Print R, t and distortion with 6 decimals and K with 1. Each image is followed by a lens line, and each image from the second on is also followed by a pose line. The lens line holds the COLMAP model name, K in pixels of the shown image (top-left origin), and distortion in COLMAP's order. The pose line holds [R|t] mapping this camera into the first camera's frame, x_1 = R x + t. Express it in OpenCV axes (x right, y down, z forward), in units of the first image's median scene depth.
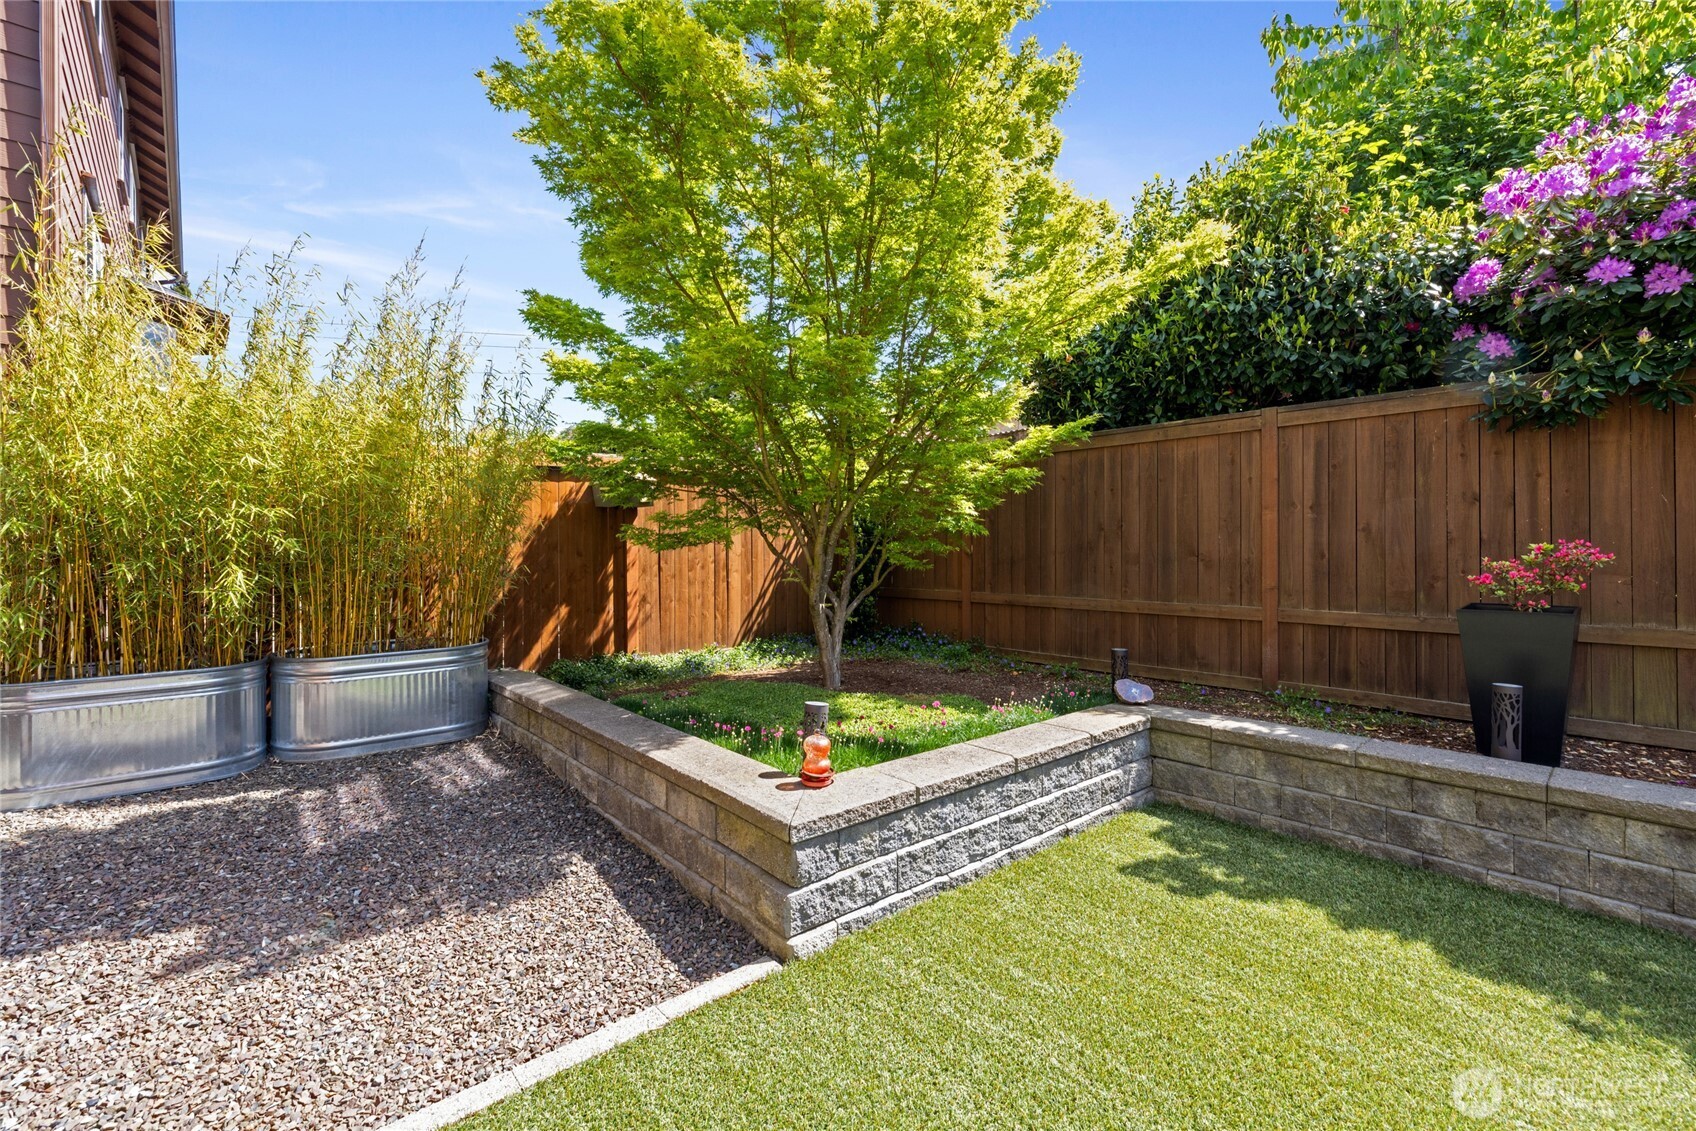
lens RADIAL K [[734.8, 0, 839.8], [0, 734.8, 550.6], [0, 0, 1]] dist [-0.003050, 0.000359]
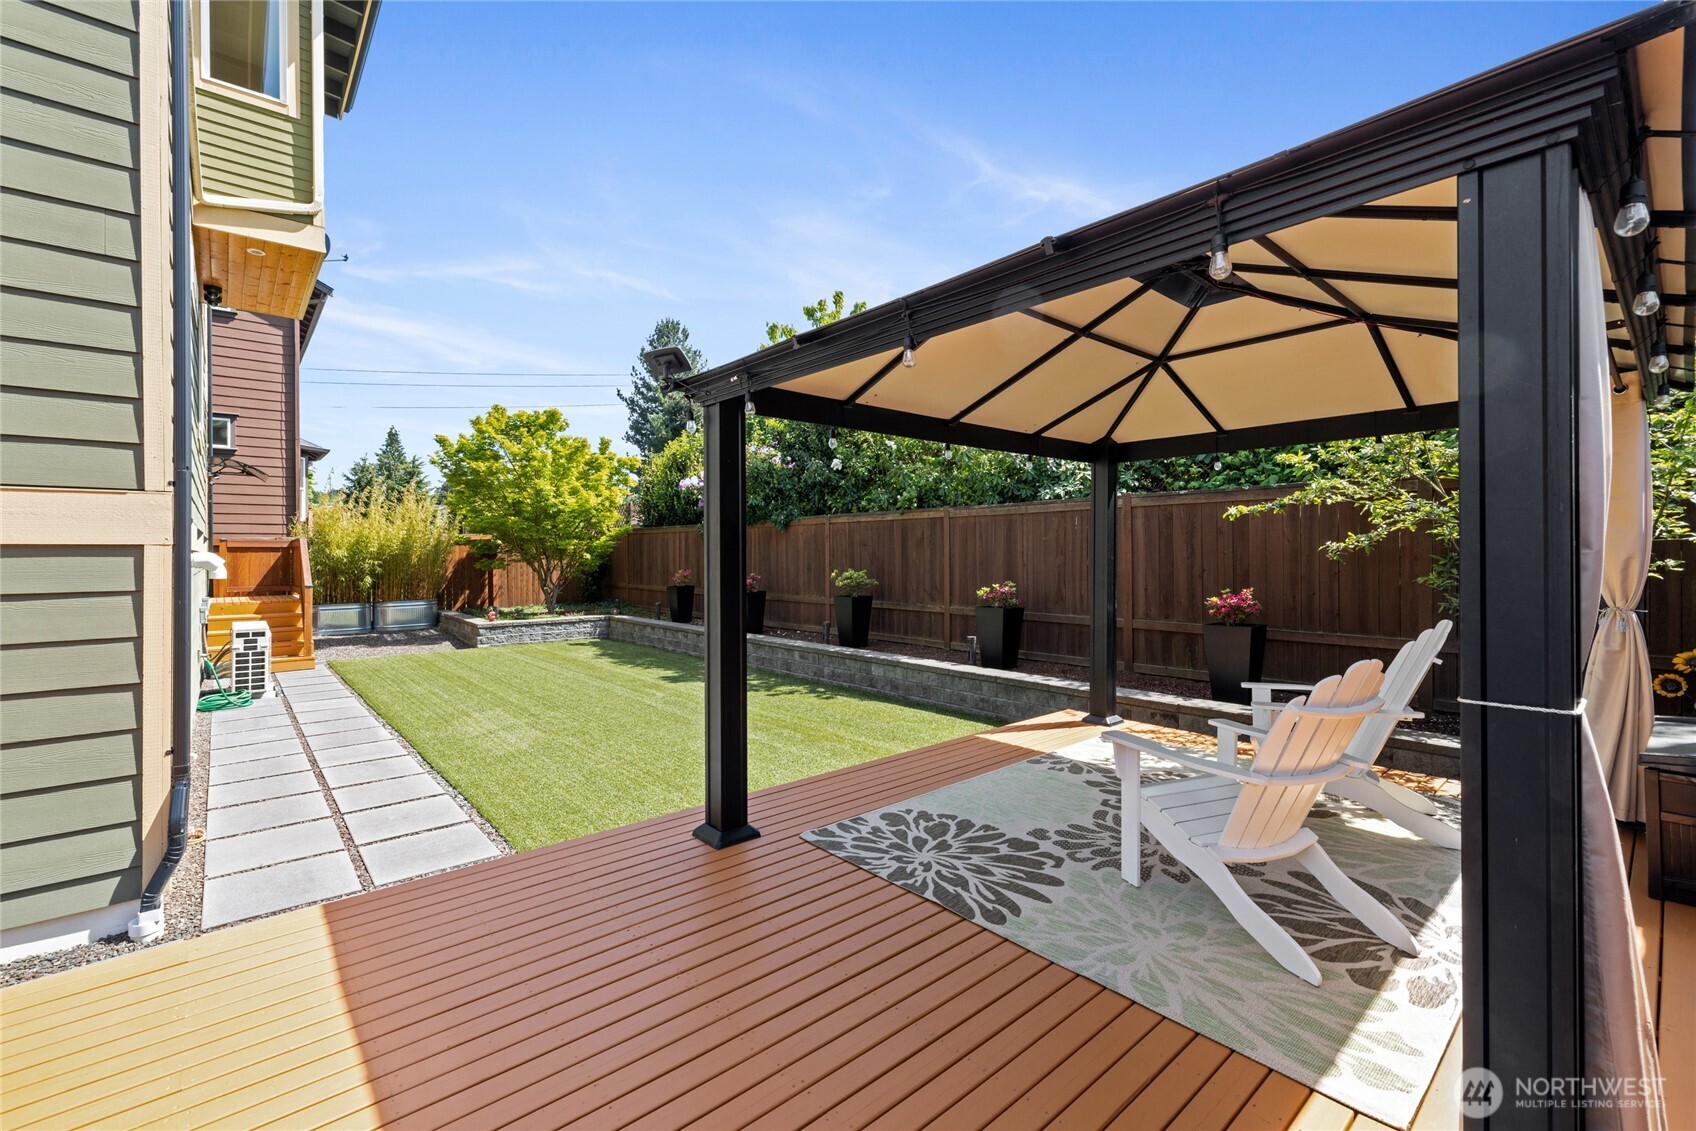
lens RADIAL K [[734.8, 0, 843.2], [0, 734.8, 561.9], [0, 0, 1]] dist [-0.003050, 0.000359]
pose [[0.999997, 0.001822, 0.001681, 1.460236], [-0.001849, 0.999868, 0.016134, -0.106315], [-0.001651, -0.016137, 0.999868, -2.498902]]
